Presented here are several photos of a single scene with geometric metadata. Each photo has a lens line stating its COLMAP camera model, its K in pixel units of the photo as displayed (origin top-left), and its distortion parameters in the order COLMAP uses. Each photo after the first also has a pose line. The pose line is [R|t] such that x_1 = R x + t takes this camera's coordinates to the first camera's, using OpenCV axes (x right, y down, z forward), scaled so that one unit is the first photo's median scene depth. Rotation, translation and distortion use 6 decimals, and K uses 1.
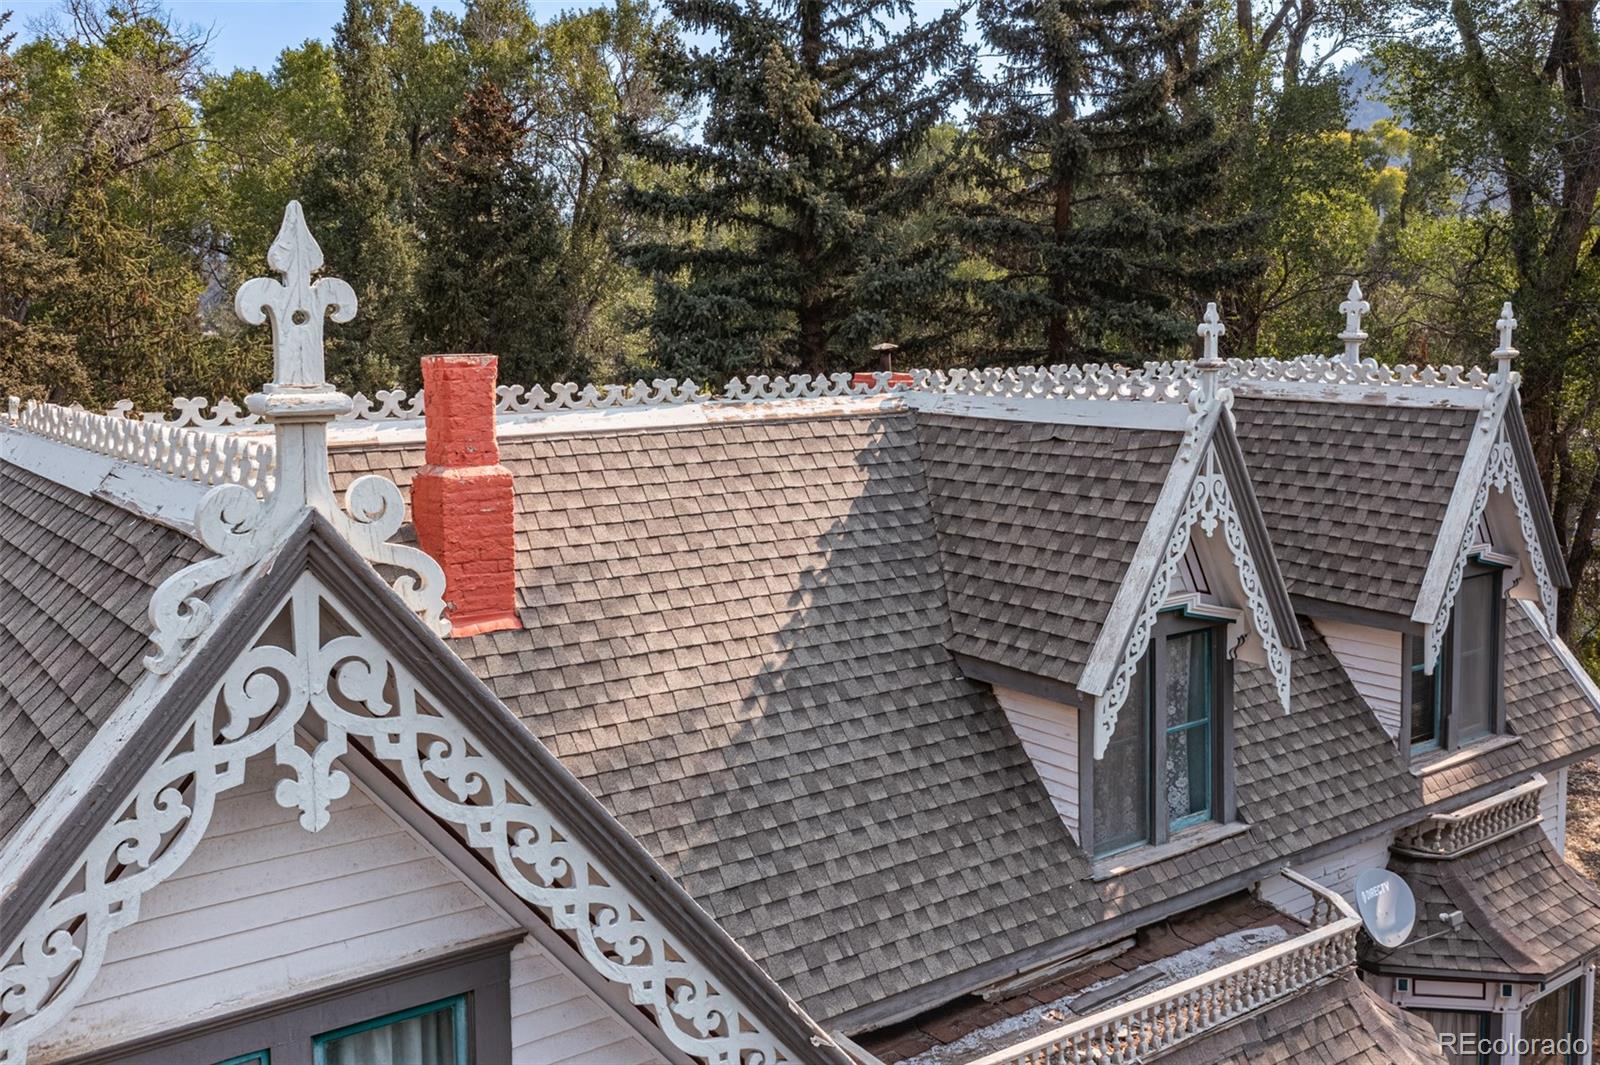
lens RADIAL K [[1472.4, 0, 795.5], [0, 1472.4, 452.5], [0, 0, 1]] dist [0.011024, 0.001683]
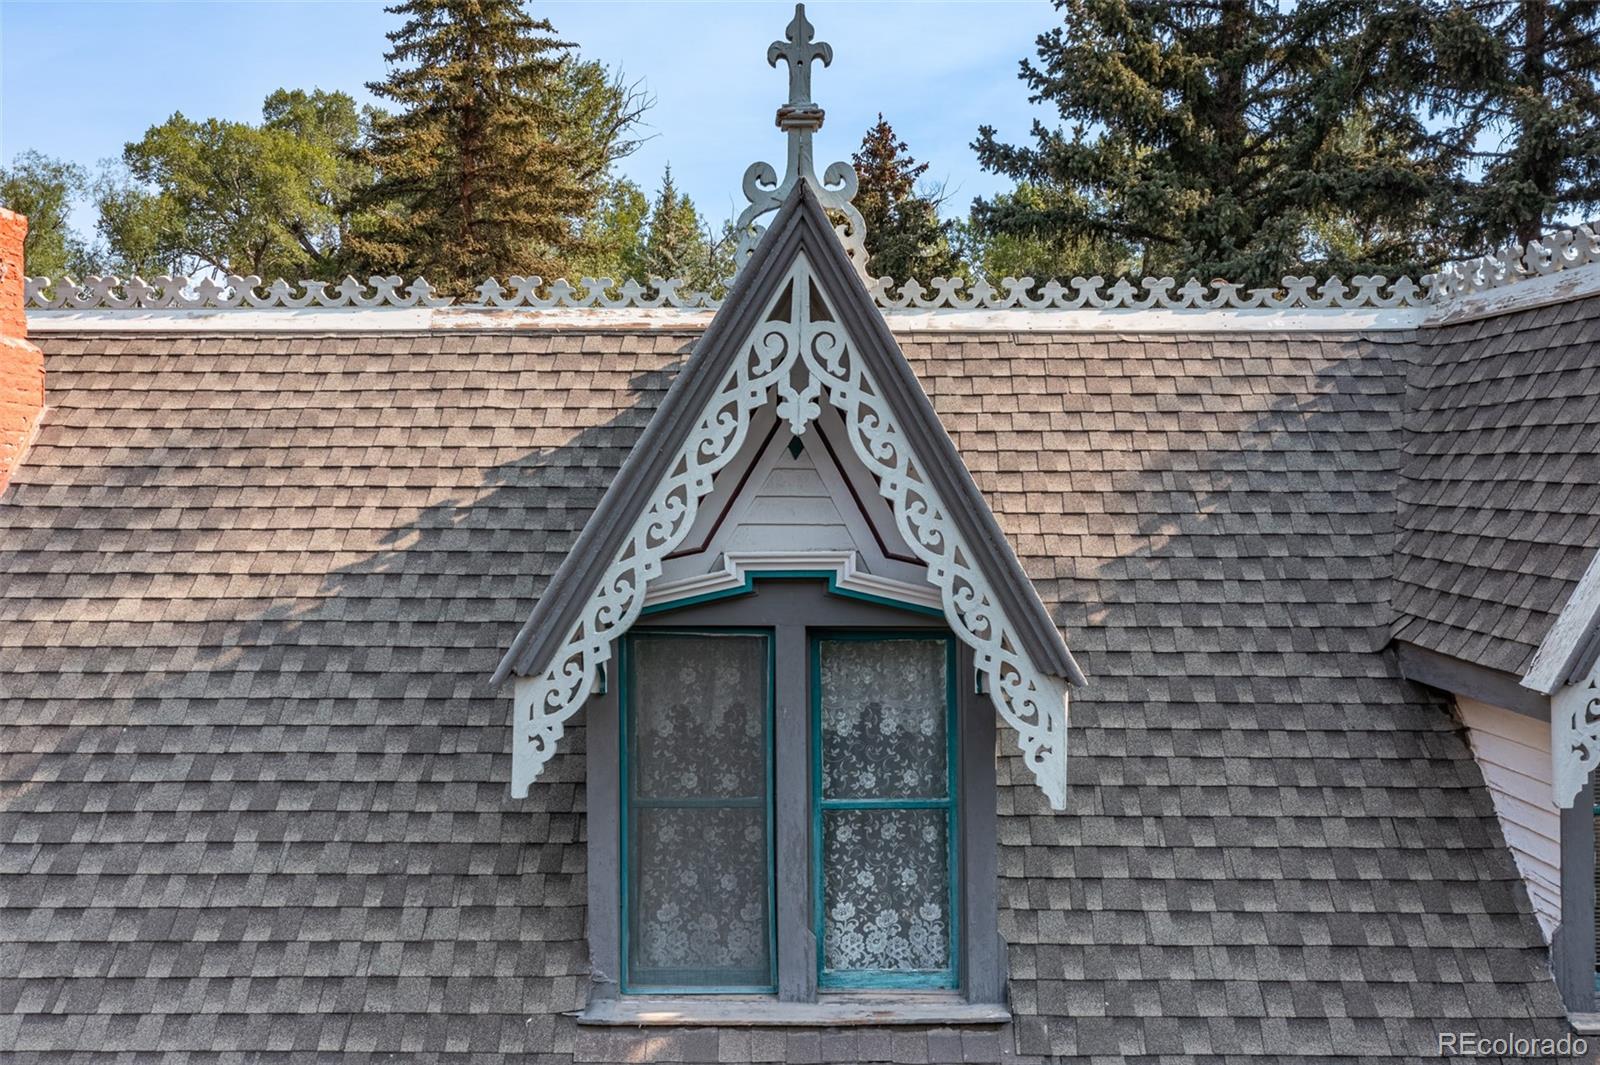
lens RADIAL K [[1341.1, 0, 800.0], [0, 1341.1, 532.5], [0, 0, 1]] dist [0.011686, 0.001980]
pose [[0.807818, 0.028247, -0.588755, 0.506358], [-0.063016, 0.997265, -0.038616, 0.099258], [0.586054, 0.068296, 0.807389, 0.533398]]
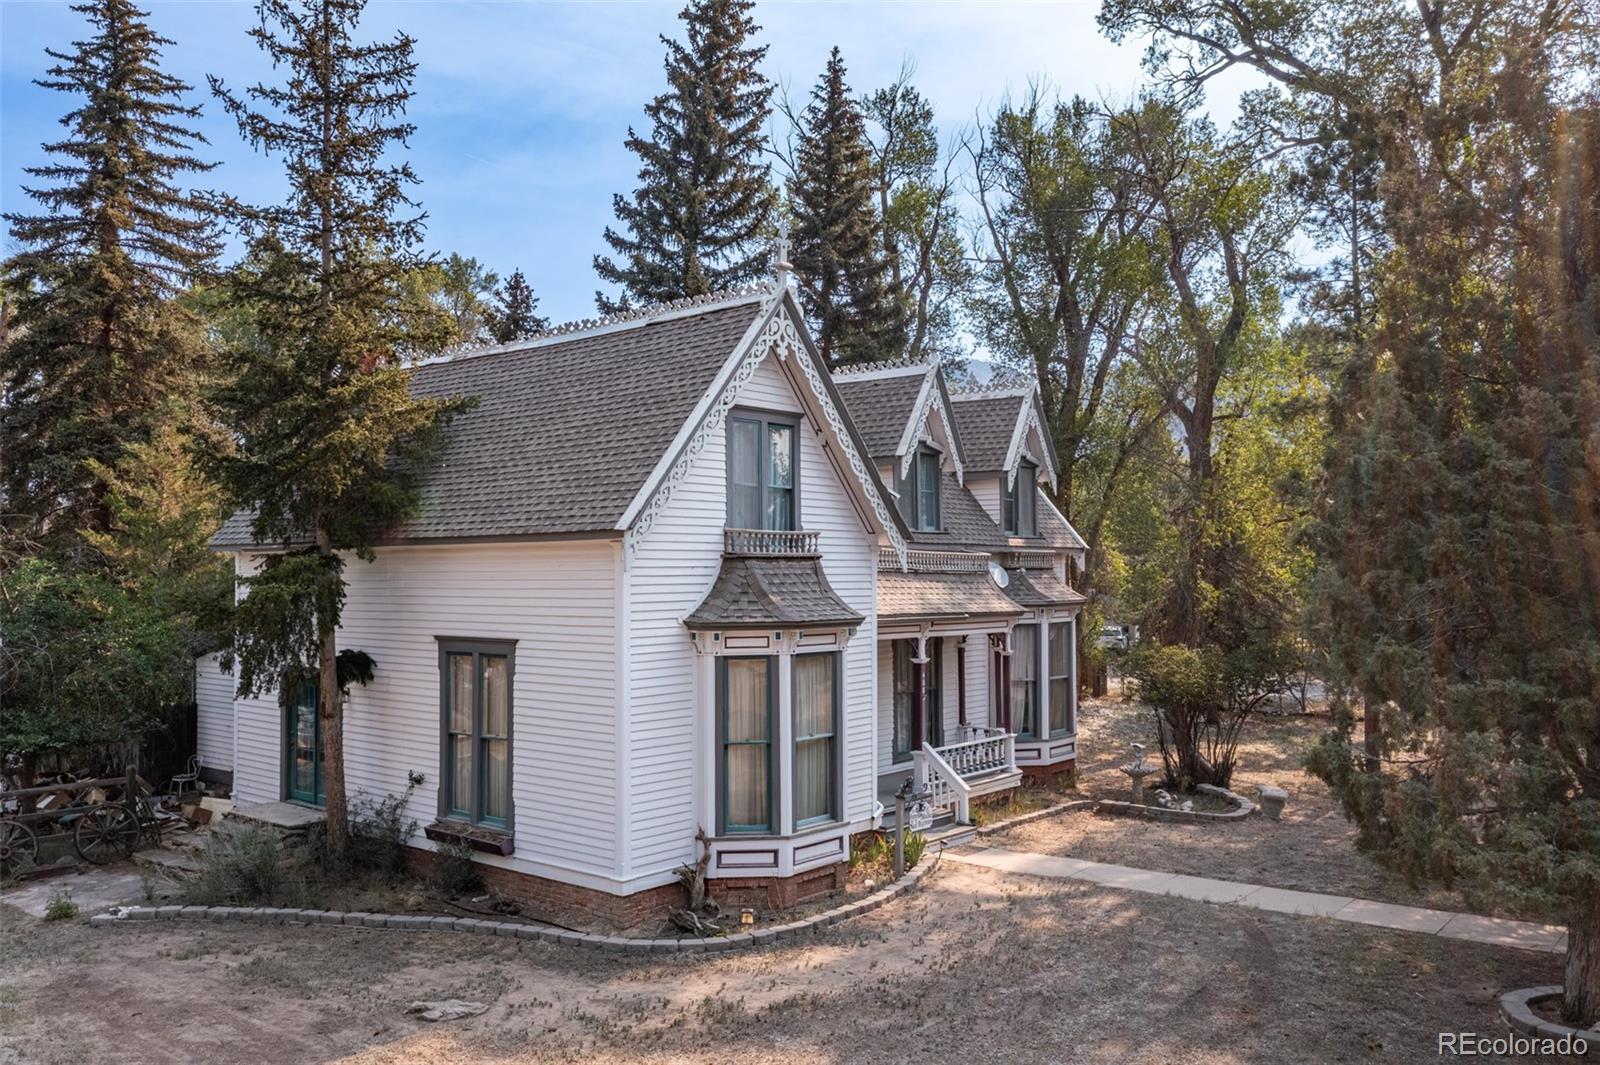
lens RADIAL K [[1299.5, 0, 800.0], [0, 1299.5, 532.5], [0, 0, 1]] dist [0.009715, 0.002537]
pose [[0.967502, 0.013097, 0.252526, -0.515441], [0.018589, 0.992271, -0.122687, 0.513010], [-0.252181, 0.123394, 0.959781, -1.115236]]
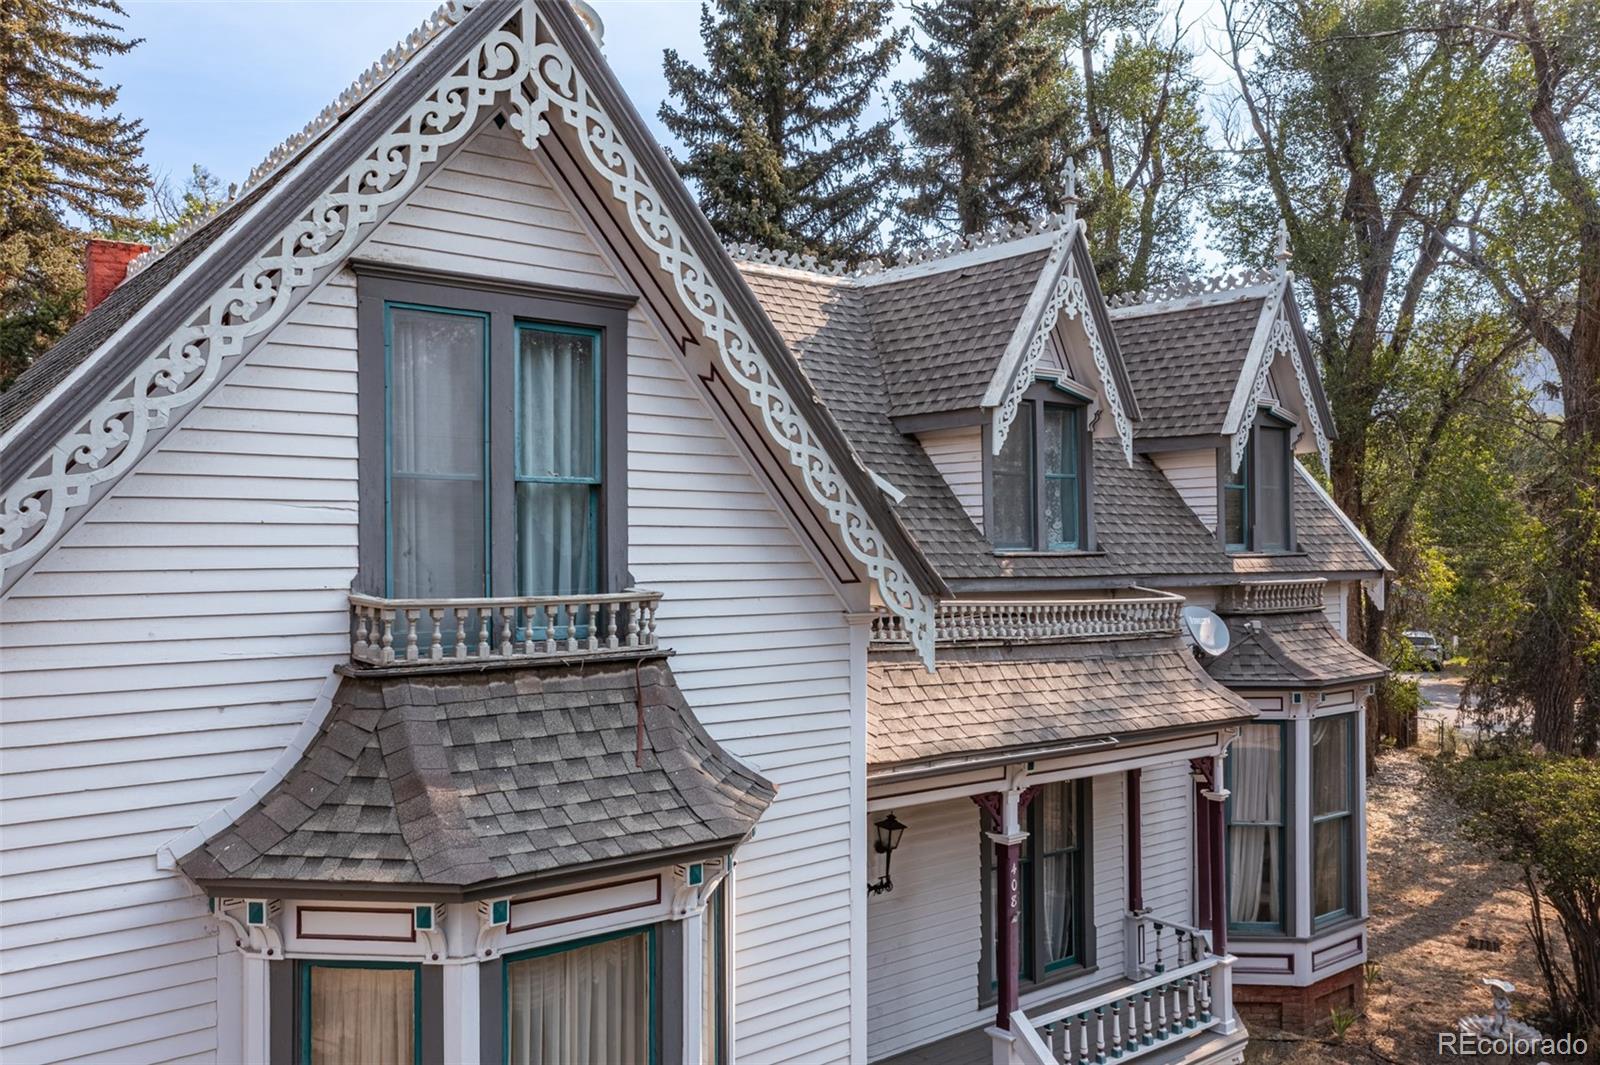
lens RADIAL K [[1286.9, 0, 797.3], [0, 1286.9, 537.2], [0, 0, 1]] dist [0.010704, 0.007260]
pose [[0.999055, 0.005788, 0.043071, -0.032280], [-0.001420, 0.994909, -0.100767, 0.346742], [-0.043435, 0.100610, 0.993977, -0.181706]]
